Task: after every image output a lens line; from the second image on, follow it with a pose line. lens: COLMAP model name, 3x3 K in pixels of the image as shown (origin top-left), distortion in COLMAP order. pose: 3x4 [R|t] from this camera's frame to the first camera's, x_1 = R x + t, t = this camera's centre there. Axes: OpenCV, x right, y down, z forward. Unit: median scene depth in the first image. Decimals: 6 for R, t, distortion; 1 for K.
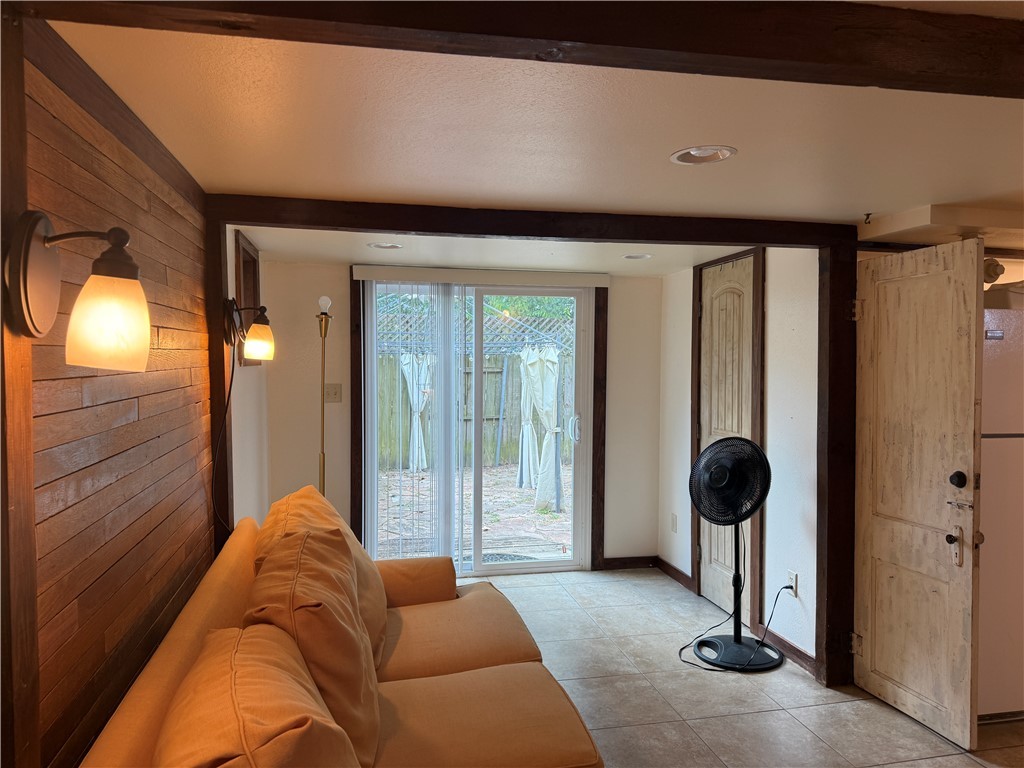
lens RADIAL K [[723.2, 0, 510.1], [0, 723.2, 388.8], [0, 0, 1]] dist [0.066420, -0.072150]
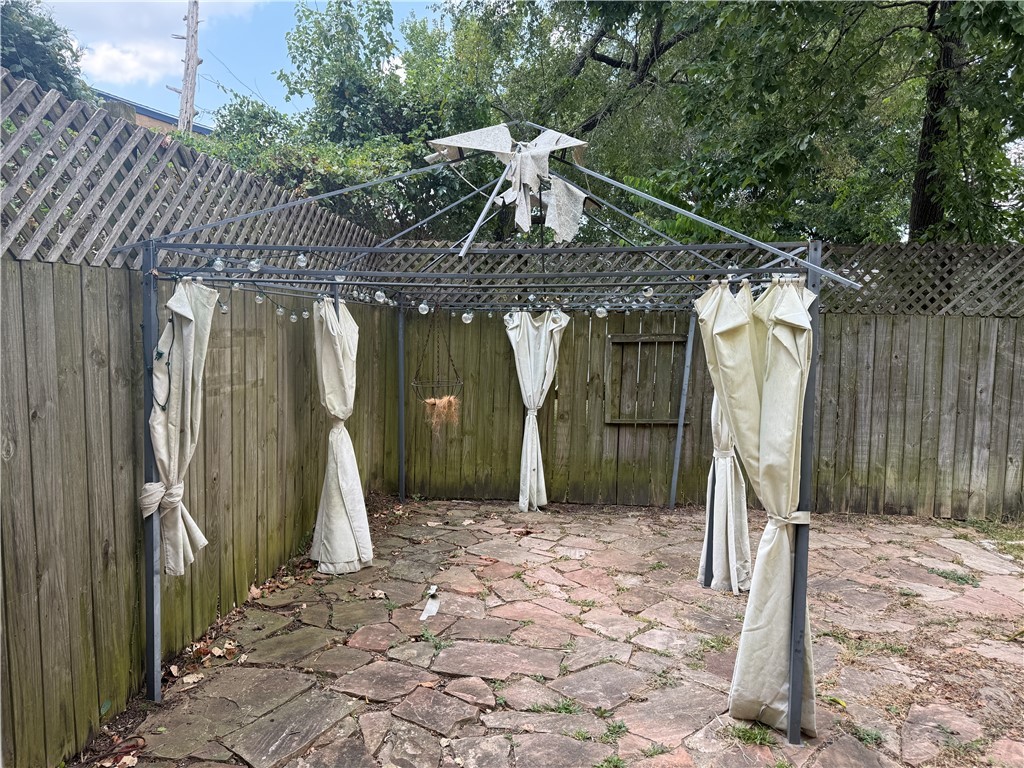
lens RADIAL K [[723.2, 0, 510.1], [0, 723.2, 388.8], [0, 0, 1]] dist [0.066420, -0.072150]
pose [[0.958549, 0.027462, -0.283602, 0.023175], [-0.012121, 0.998374, 0.055707, -0.020196], [0.284670, -0.049961, 0.957323, 0.505105]]
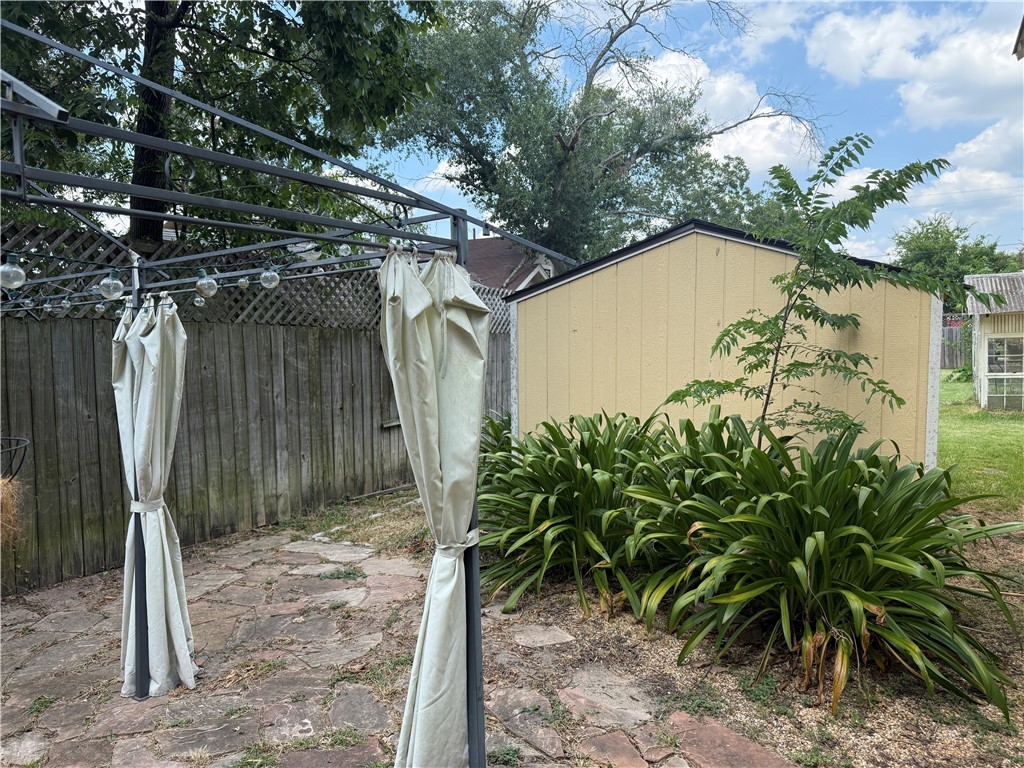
lens RADIAL K [[723.2, 0, 510.1], [0, 723.2, 388.8], [0, 0, 1]] dist [0.066420, -0.072150]
pose [[0.675852, -0.075993, 0.733110, -0.111745], [0.057073, 0.997080, 0.050740, -0.015139], [-0.734825, 0.007548, 0.678215, 0.641304]]
